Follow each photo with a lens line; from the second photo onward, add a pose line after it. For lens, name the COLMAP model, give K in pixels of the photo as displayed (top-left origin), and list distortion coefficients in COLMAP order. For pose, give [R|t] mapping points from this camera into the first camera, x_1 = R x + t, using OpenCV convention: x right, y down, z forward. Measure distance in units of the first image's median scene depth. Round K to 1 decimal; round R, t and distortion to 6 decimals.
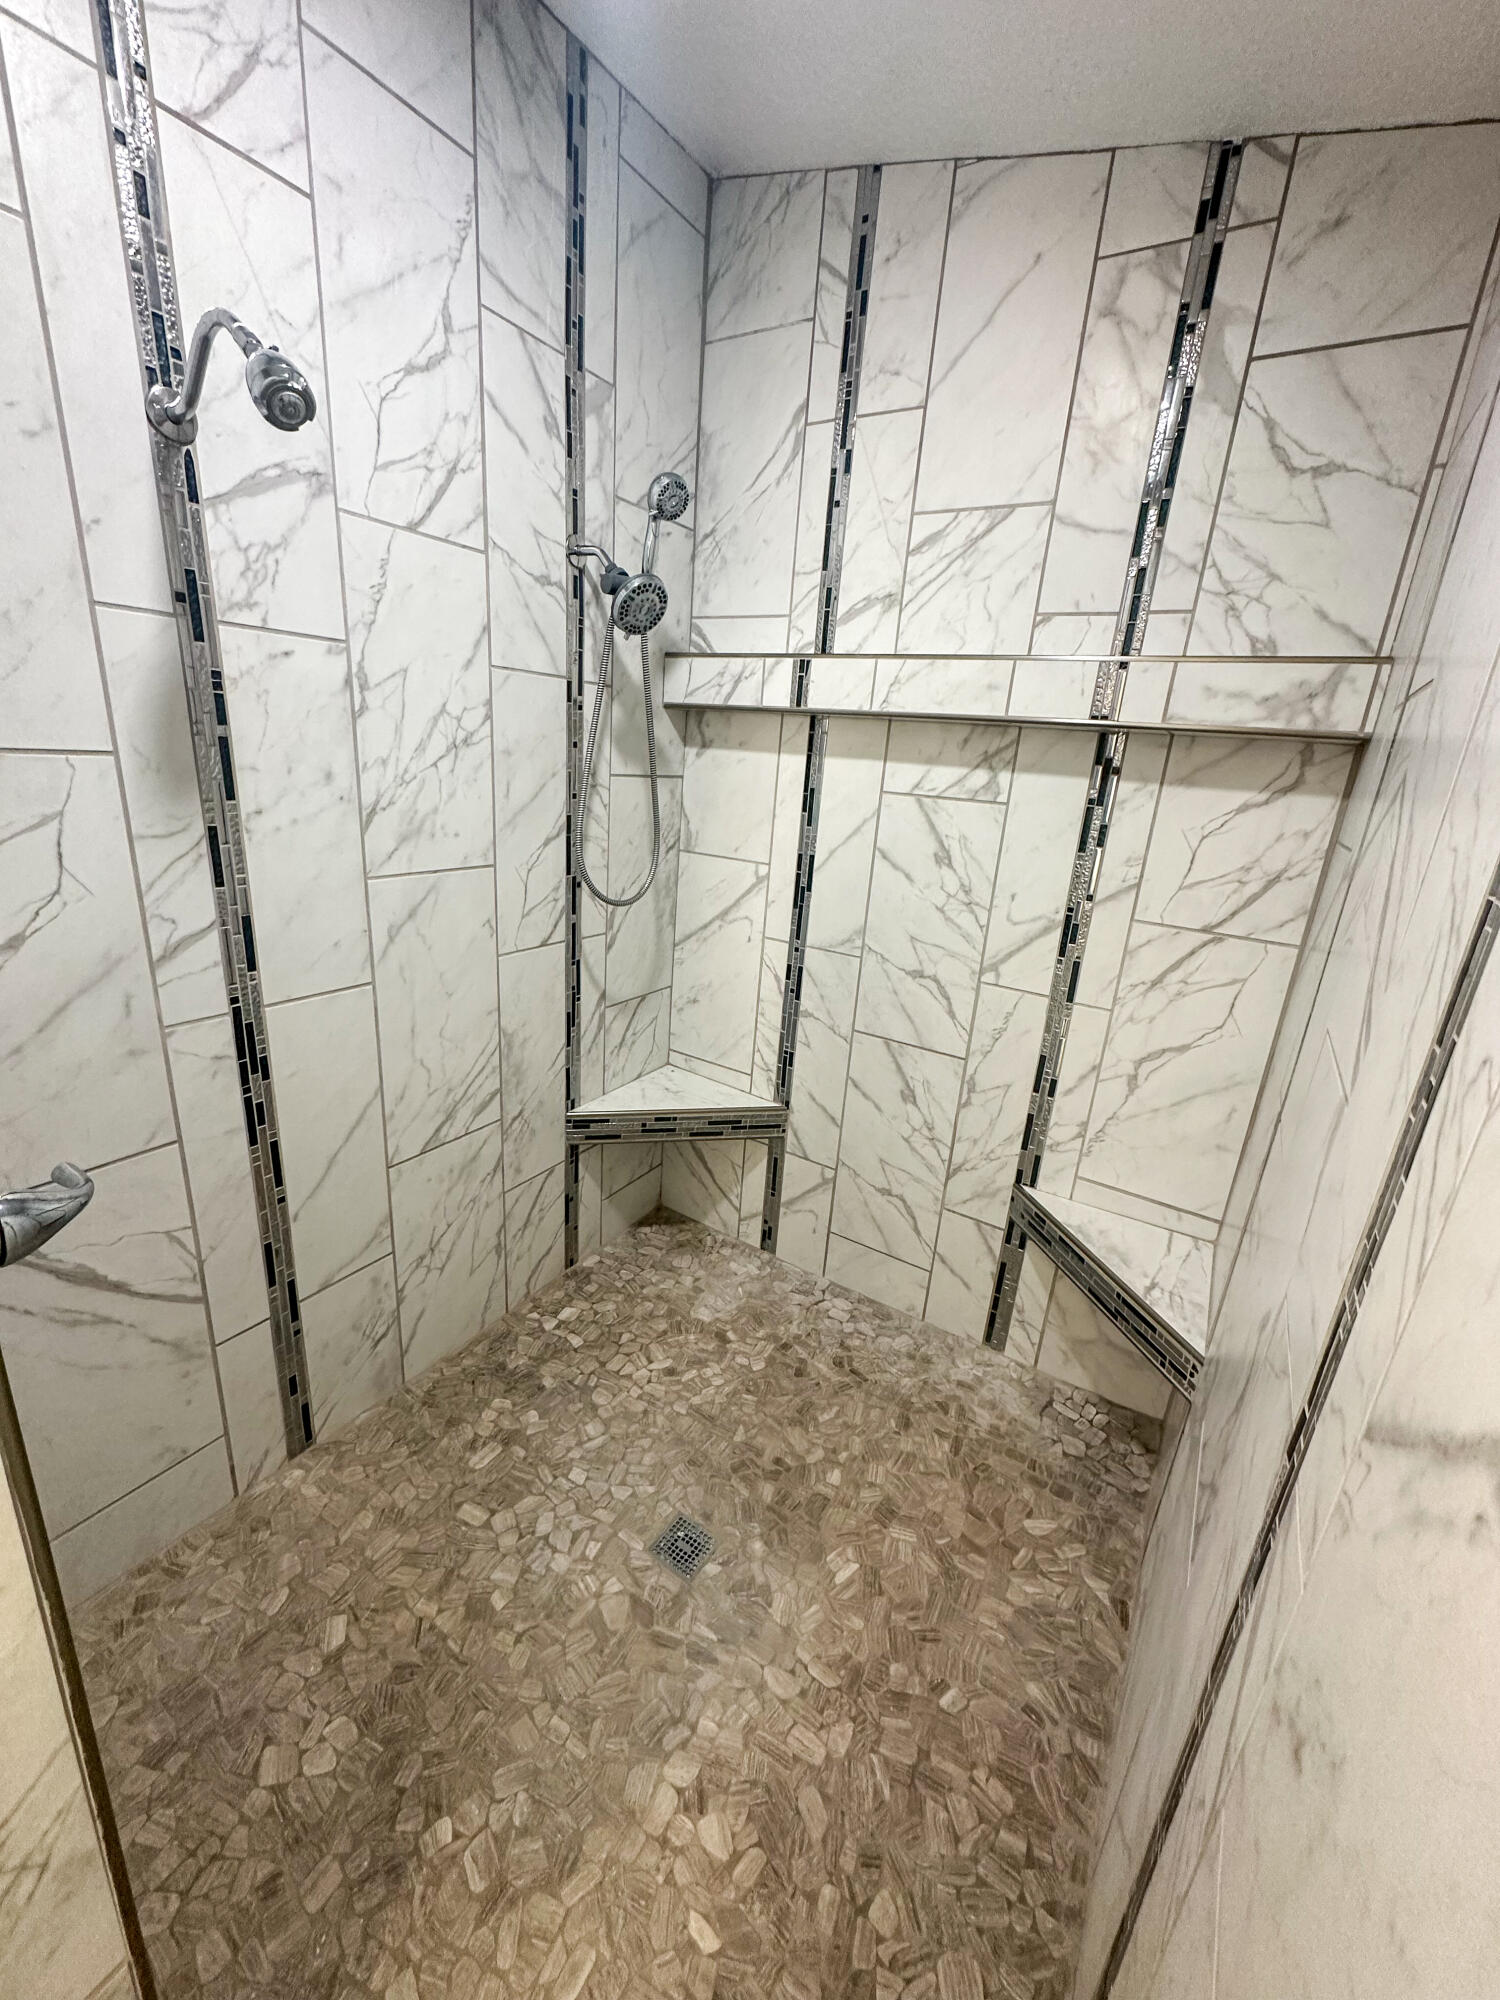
lens RADIAL K [[799.6, 0, 750.0], [0, 799.6, 1000.0], [0, 0, 1]] dist [-0.002535, 0.003150]
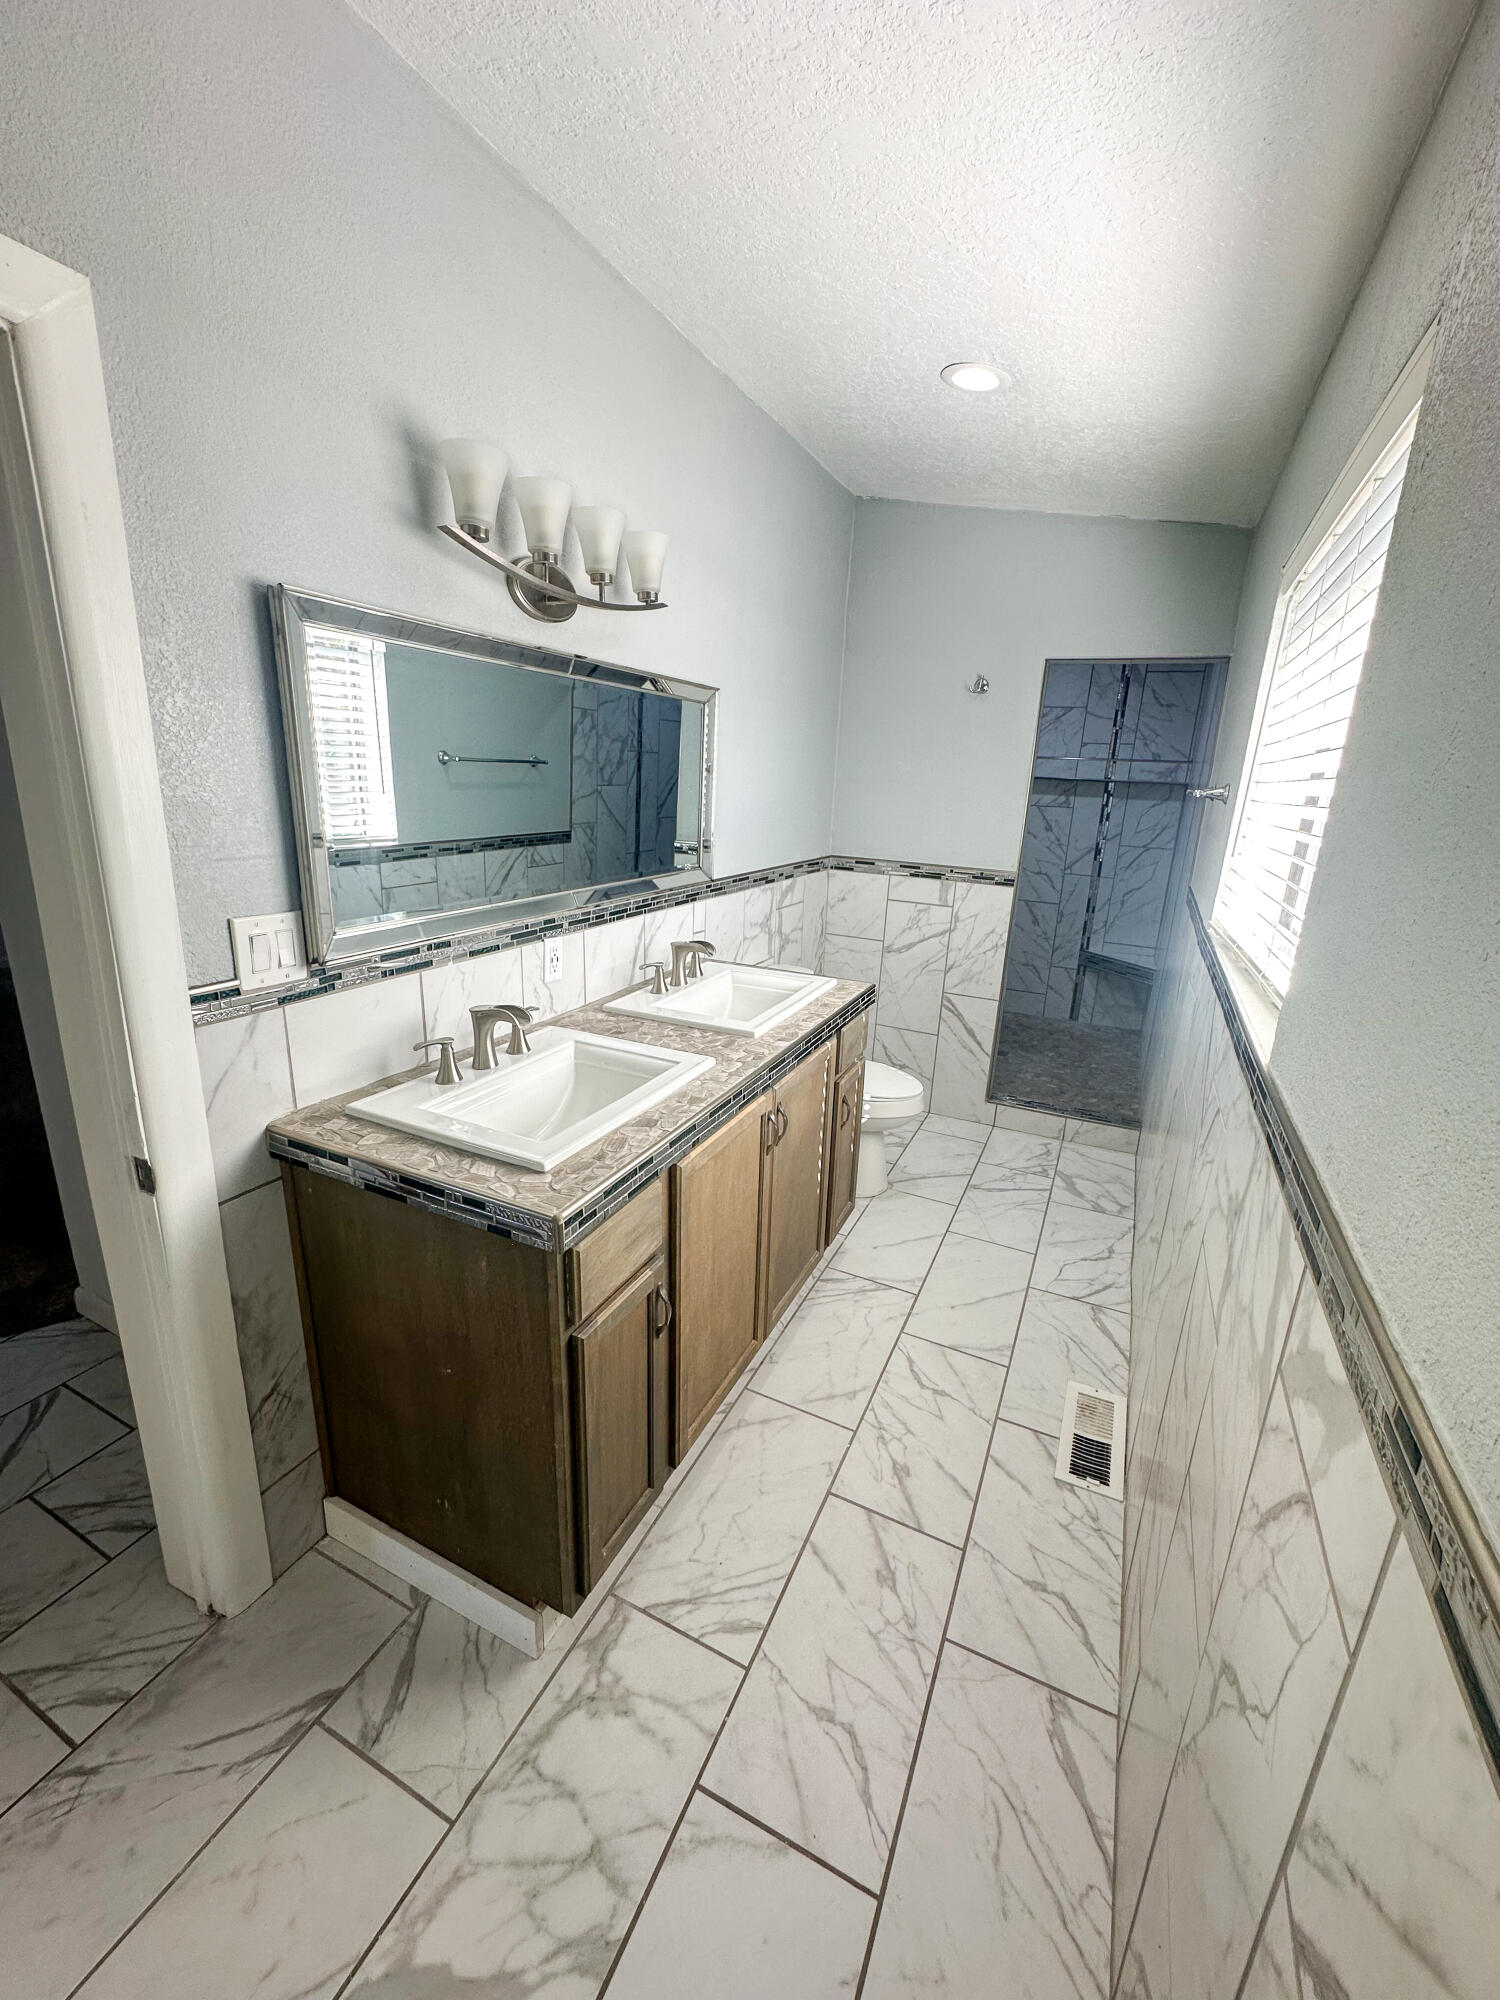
lens RADIAL K [[799.6, 0, 750.0], [0, 799.6, 1000.0], [0, 0, 1]] dist [-0.002535, 0.003150]
pose [[0.993288, -0.060252, 0.098731, -1.182594], [0.062411, 0.997871, -0.018922, 0.433405], [-0.097381, 0.024957, 0.994934, -1.755300]]
